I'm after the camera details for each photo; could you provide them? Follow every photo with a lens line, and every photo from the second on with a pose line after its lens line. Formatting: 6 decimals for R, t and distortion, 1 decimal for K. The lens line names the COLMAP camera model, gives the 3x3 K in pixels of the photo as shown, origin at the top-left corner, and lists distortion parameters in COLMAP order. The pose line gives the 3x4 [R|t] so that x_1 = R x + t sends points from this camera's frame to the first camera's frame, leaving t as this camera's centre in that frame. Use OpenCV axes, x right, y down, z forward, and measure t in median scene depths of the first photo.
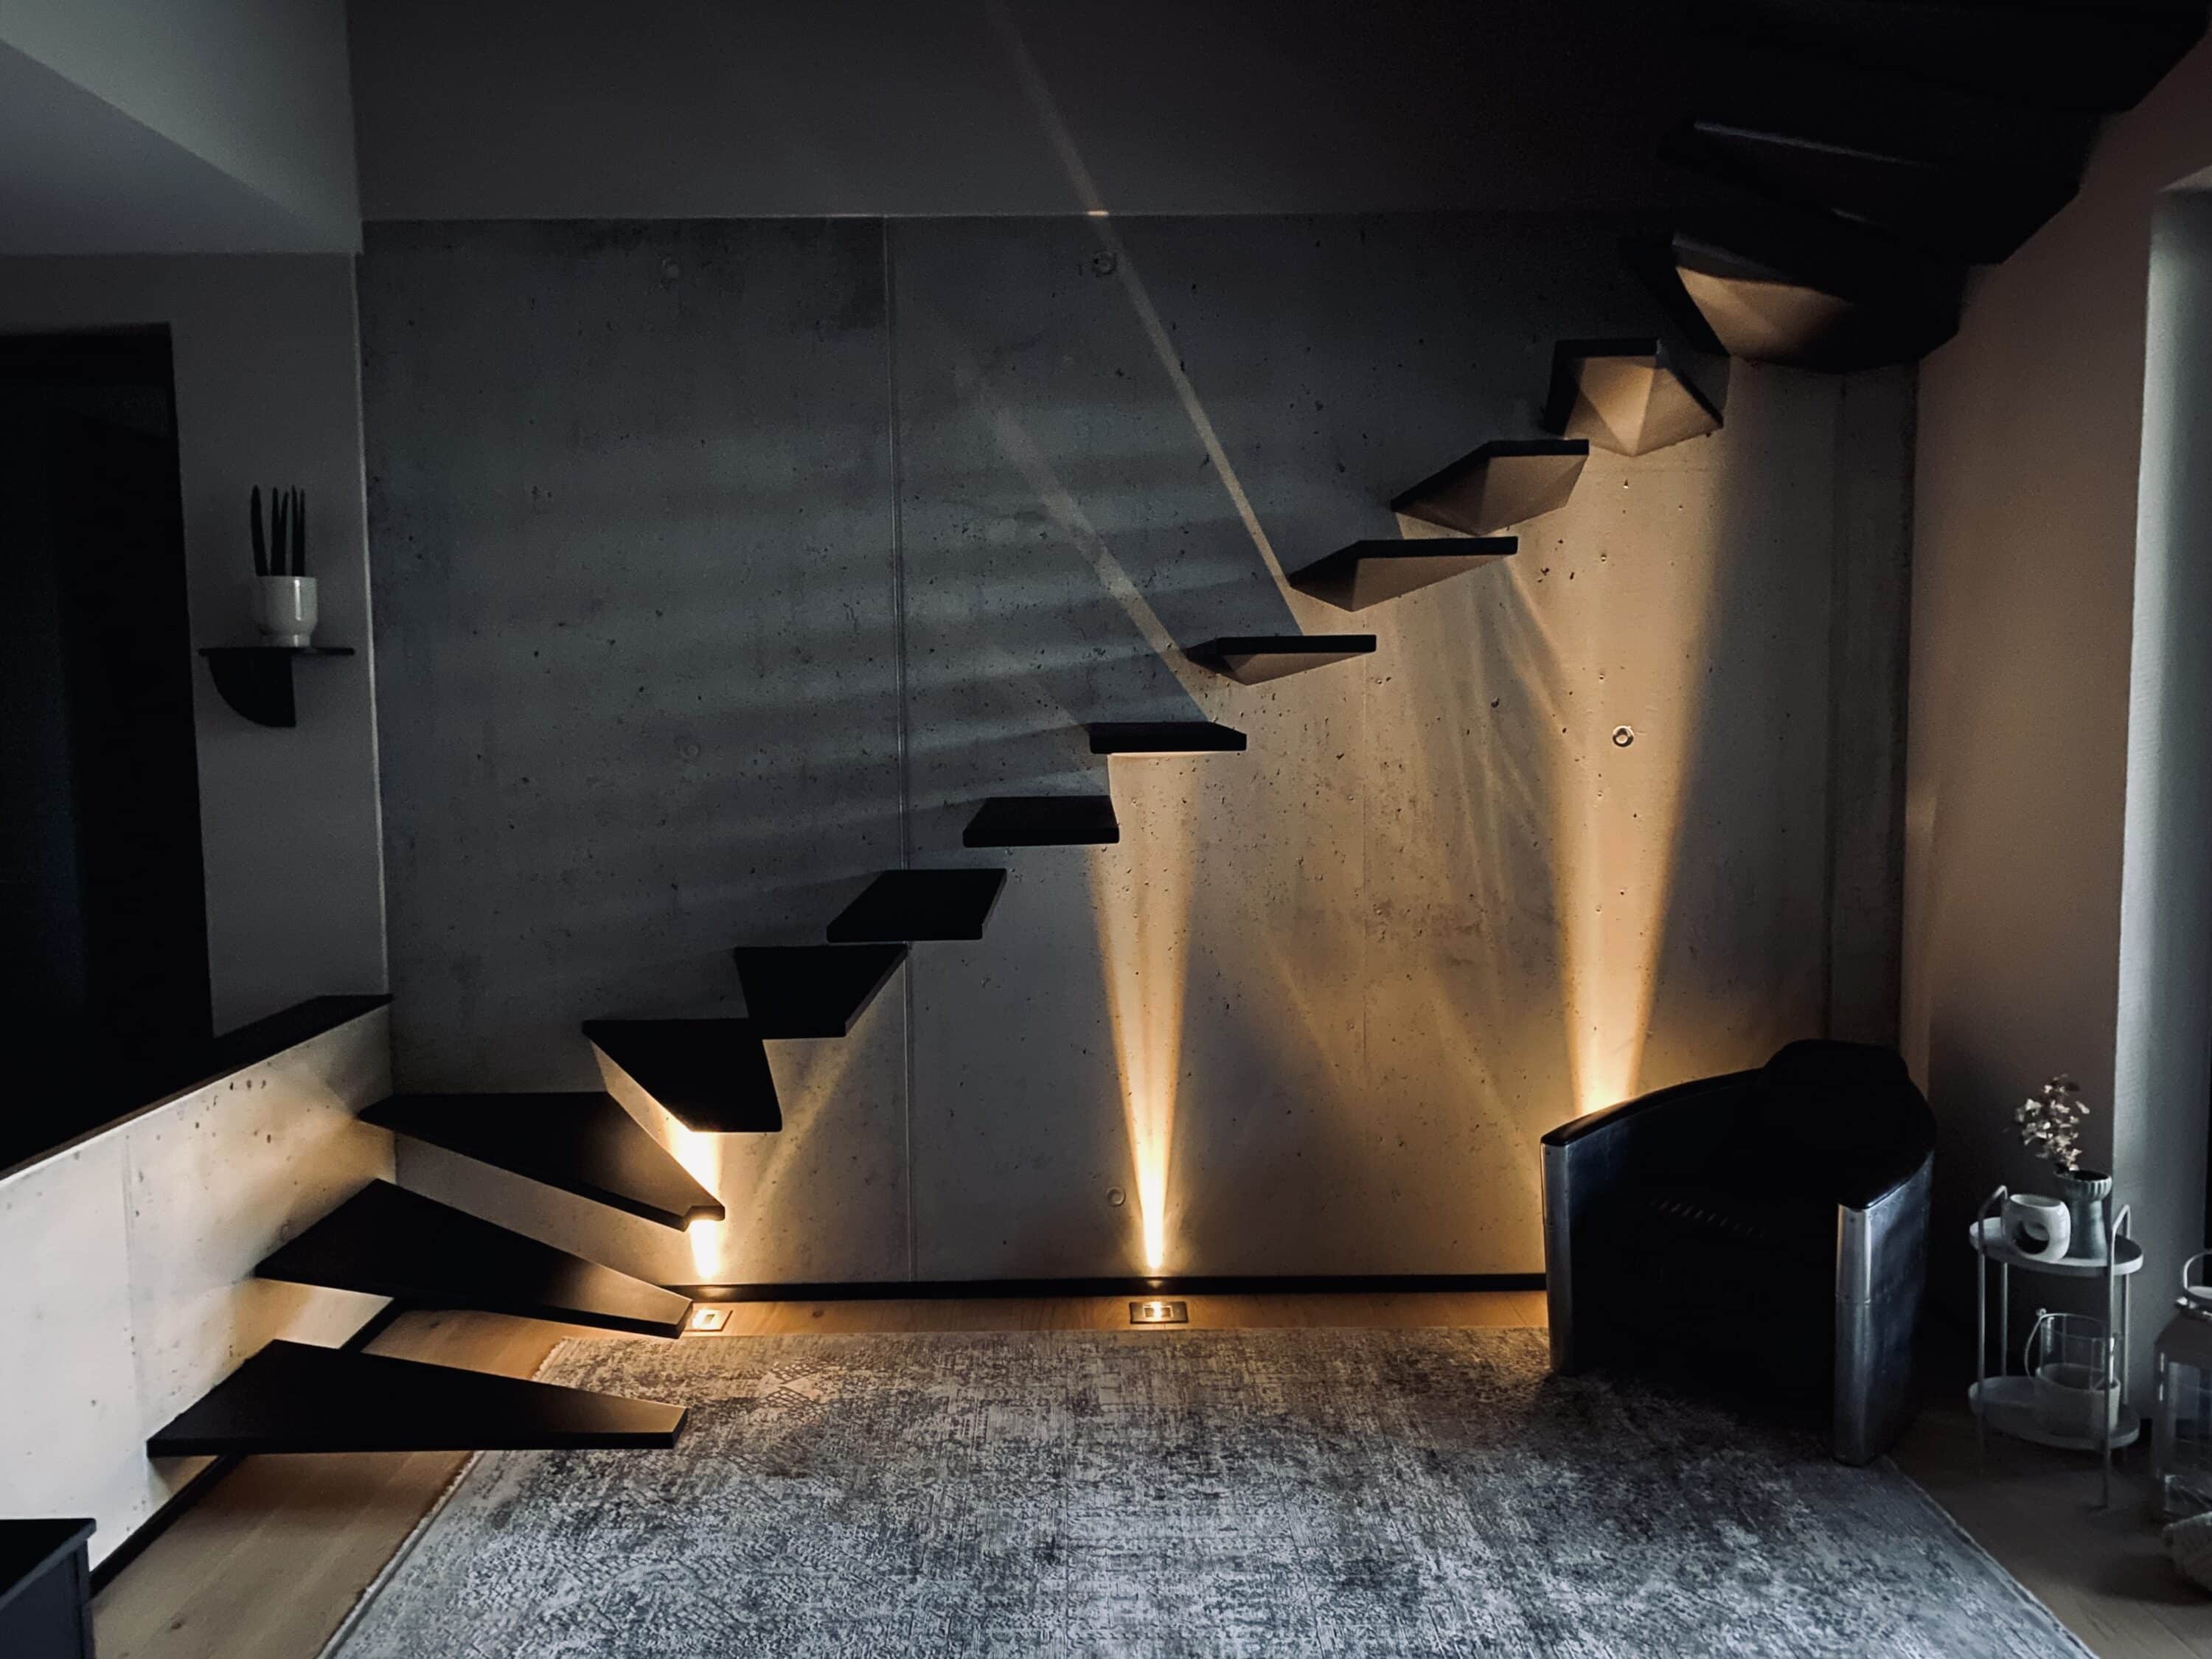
lens RADIAL K [[1675.9, 0, 1111.6], [0, 1675.9, 830.0], [0, 0, 1]] dist [0.026571, -0.045916]
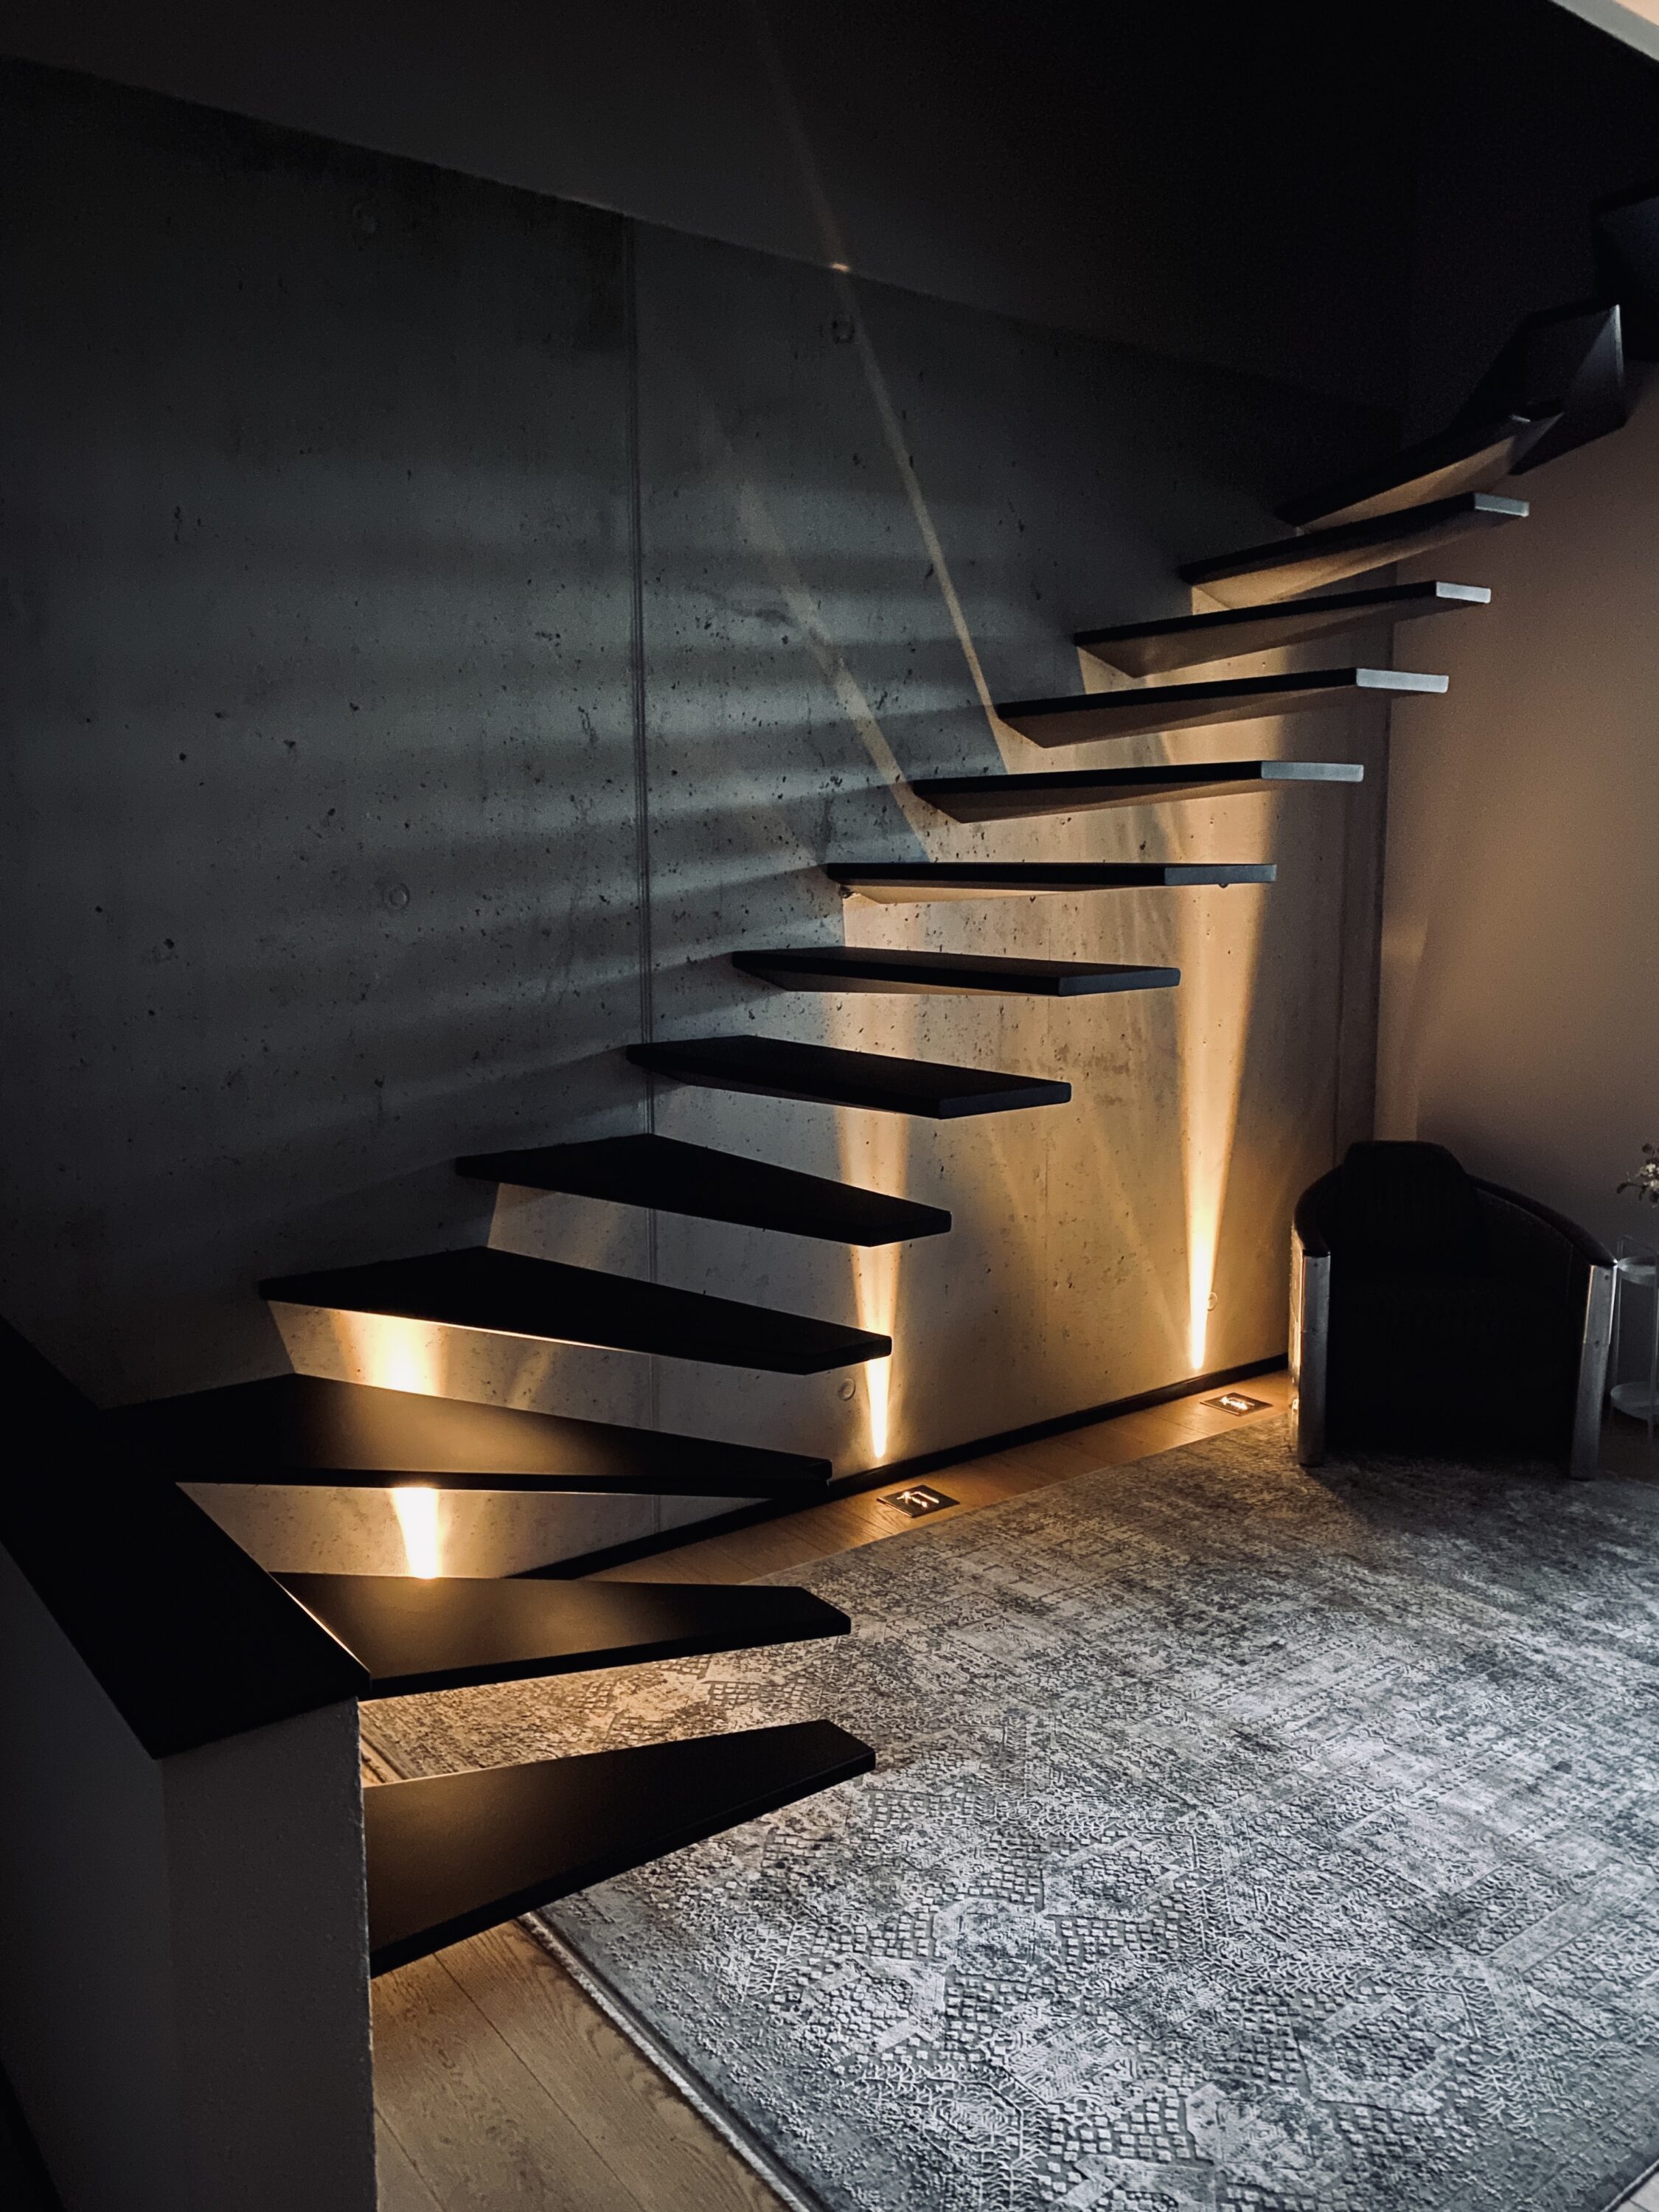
lens RADIAL K [[1675.9, 0, 830.5], [0, 1675.9, 1099.5], [0, 0, 1]] dist [0.026571, -0.045916]
pose [[0.802540, -0.078892, 0.591359, -0.575727], [0.044909, 0.996395, 0.071980, -0.003754], [-0.594906, -0.031210, 0.803189, 0.307051]]
